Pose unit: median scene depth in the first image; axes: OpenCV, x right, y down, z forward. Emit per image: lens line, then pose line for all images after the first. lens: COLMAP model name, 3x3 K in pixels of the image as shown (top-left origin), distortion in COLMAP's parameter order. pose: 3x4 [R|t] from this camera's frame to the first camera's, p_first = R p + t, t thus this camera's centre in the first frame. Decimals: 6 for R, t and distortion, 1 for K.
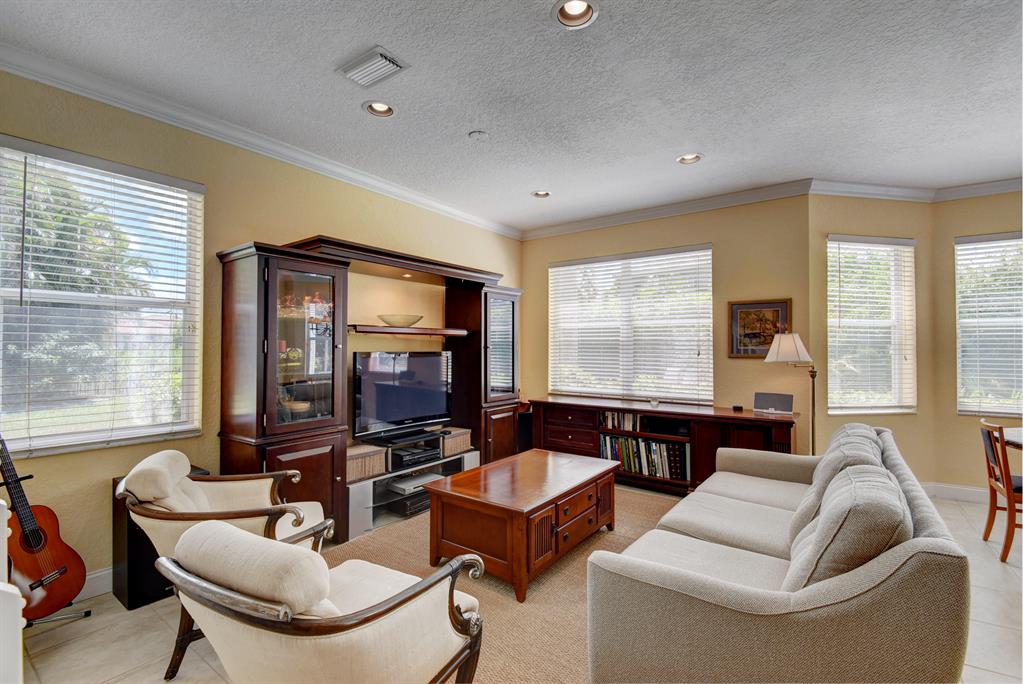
lens RADIAL K [[437.7, 0, 511.5], [0, 437.7, 342.0], [0, 0, 1]] dist [0.029725, -0.019631]
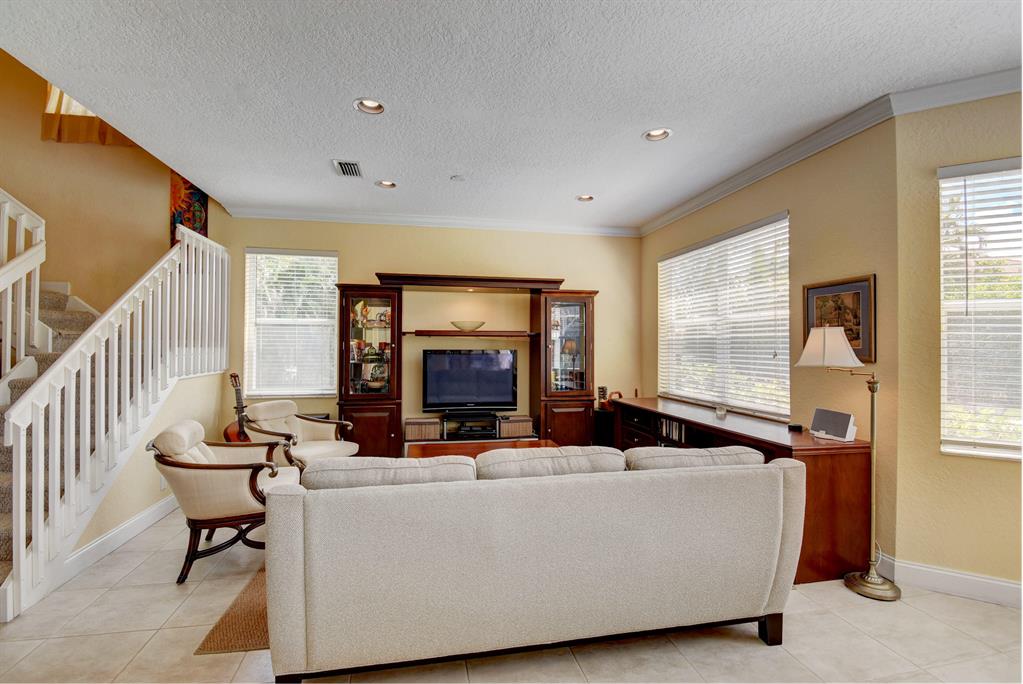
lens RADIAL K [[437.7, 0, 511.5], [0, 437.7, 342.0], [0, 0, 1]] dist [0.029725, -0.019631]
pose [[0.750931, -0.007547, -0.660338, 0.616348], [0.008665, 0.999961, -0.001575, 0.001123], [0.660324, -0.004539, 0.750967, 0.106329]]
